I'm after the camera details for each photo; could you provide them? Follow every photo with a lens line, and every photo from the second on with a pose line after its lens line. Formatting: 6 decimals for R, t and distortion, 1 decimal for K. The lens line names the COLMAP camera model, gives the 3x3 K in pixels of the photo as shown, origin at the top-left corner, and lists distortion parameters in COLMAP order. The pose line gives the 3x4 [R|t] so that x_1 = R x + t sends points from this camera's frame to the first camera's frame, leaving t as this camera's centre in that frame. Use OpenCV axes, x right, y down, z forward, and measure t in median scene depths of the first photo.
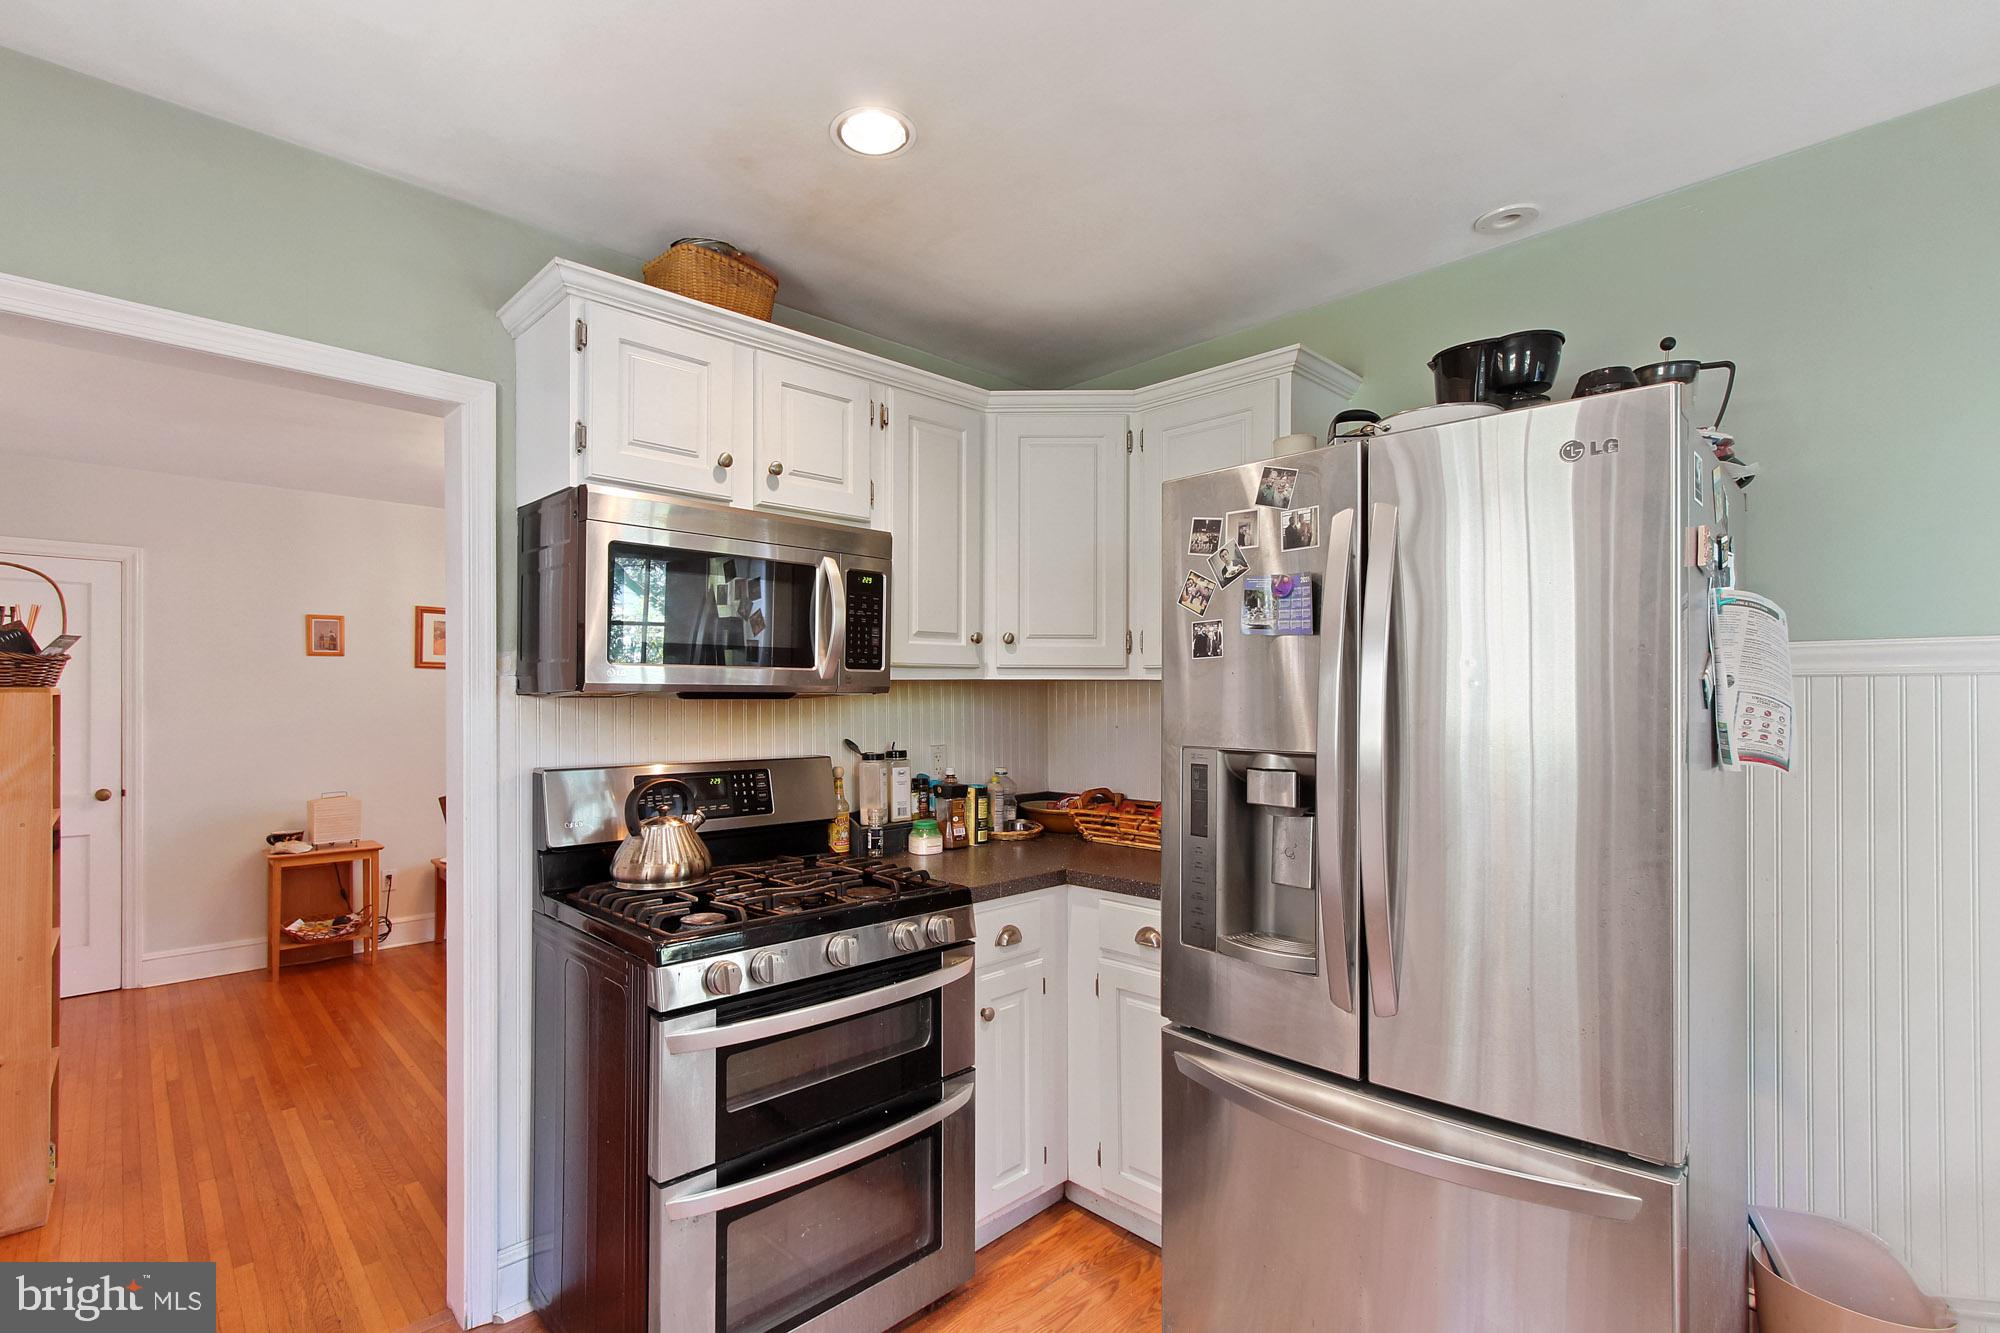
lens RADIAL K [[945.2, 0, 1011.4], [0, 945.2, 688.9], [0, 0, 1]] dist [-0.000526, 0.000042]
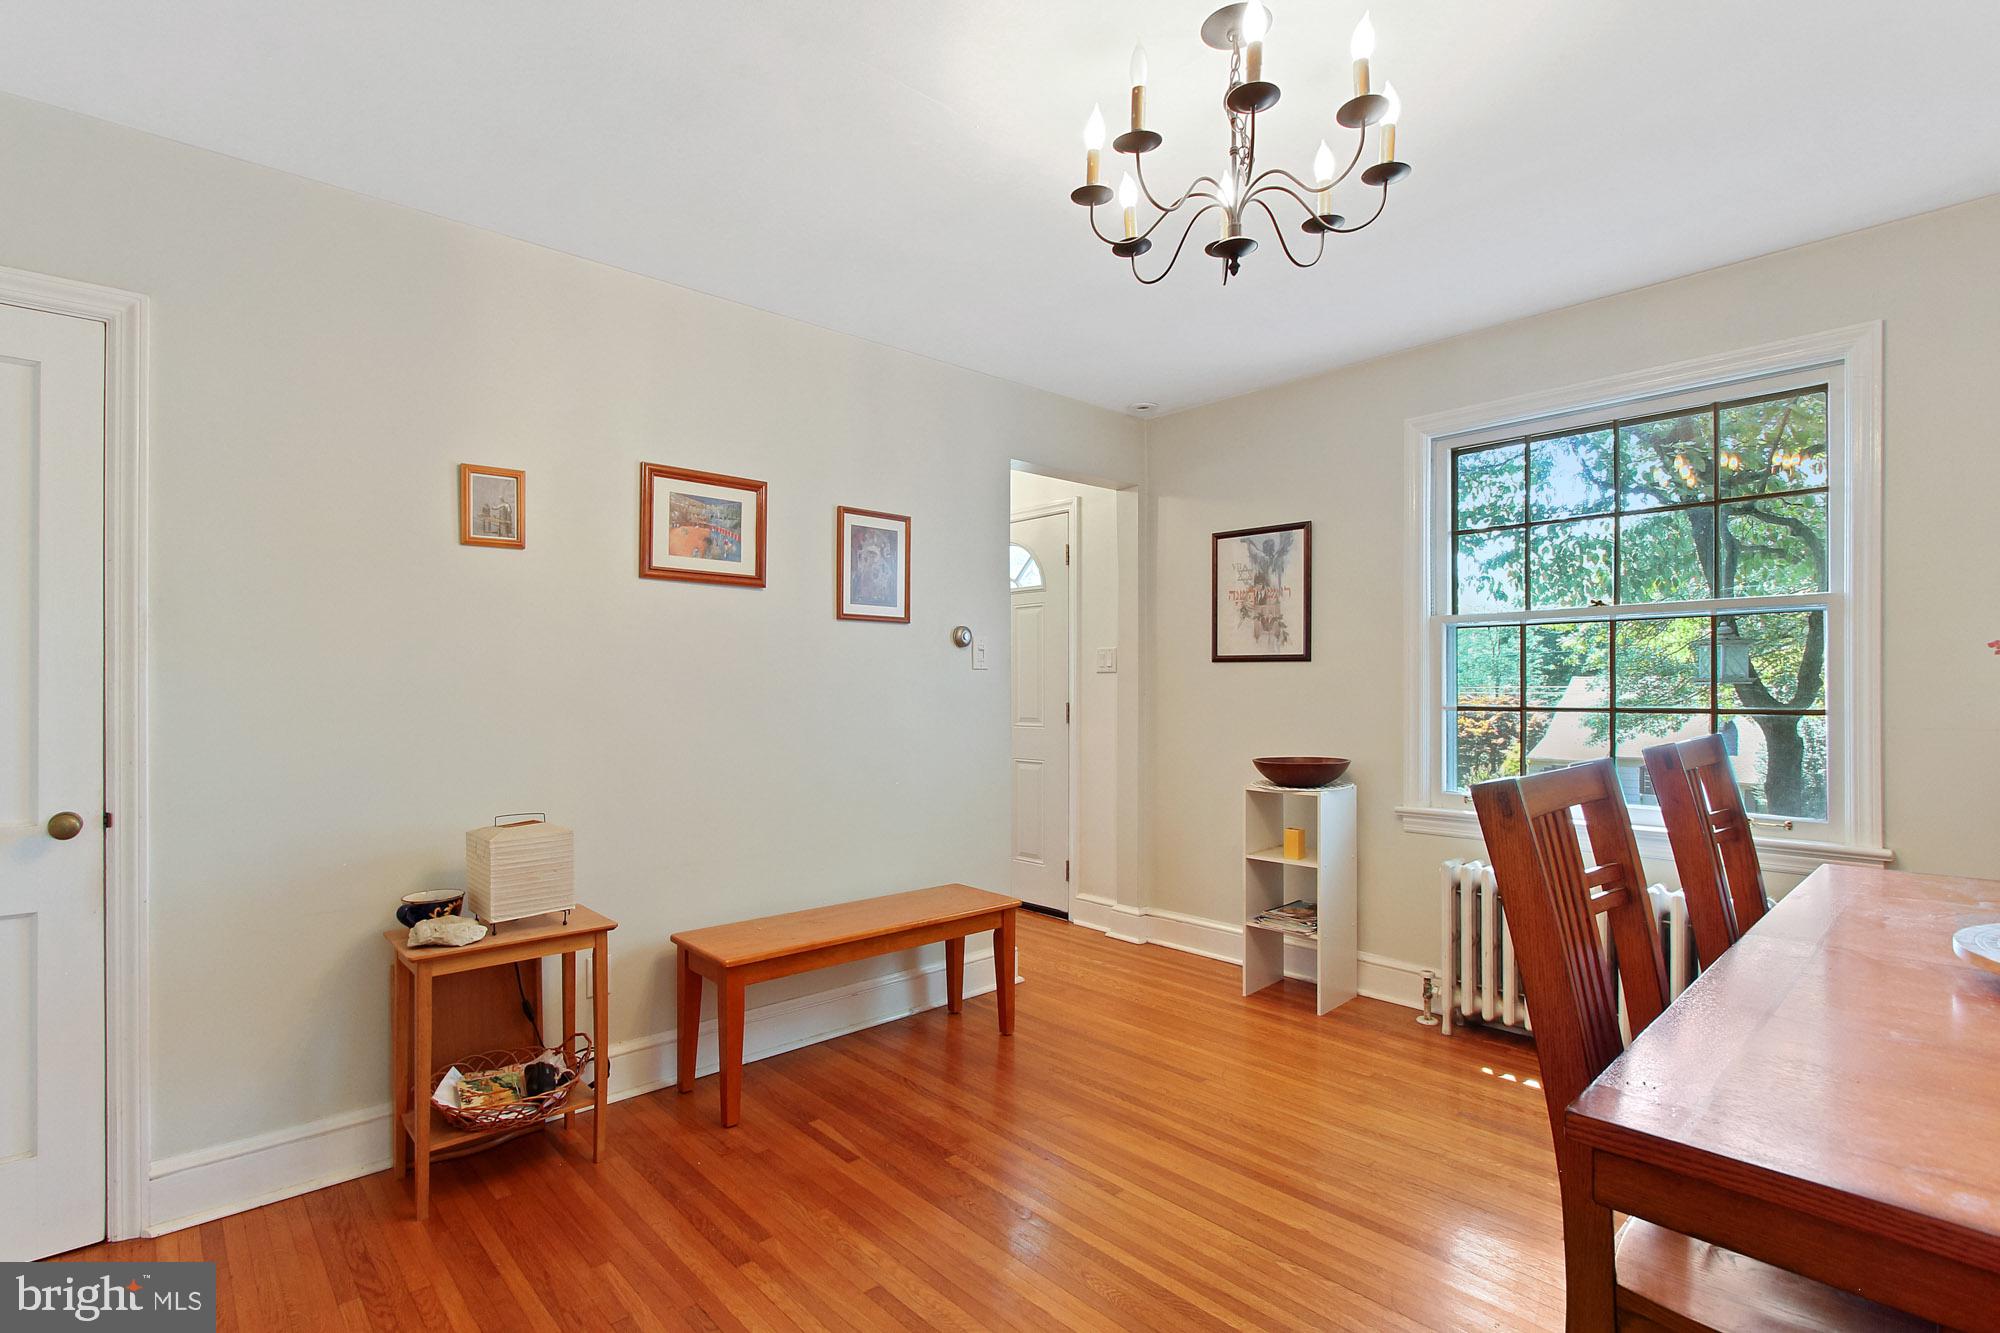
lens RADIAL K [[971.9, 0, 1000.0], [0, 971.9, 666.5], [0, 0, 1]] dist [-0.011930, 0.000387]
pose [[0.999918, 0.003955, -0.012190, -0.886522], [-0.003917, 0.999987, 0.003144, 0.054866], [0.012202, -0.003096, 0.999921, 0.952434]]
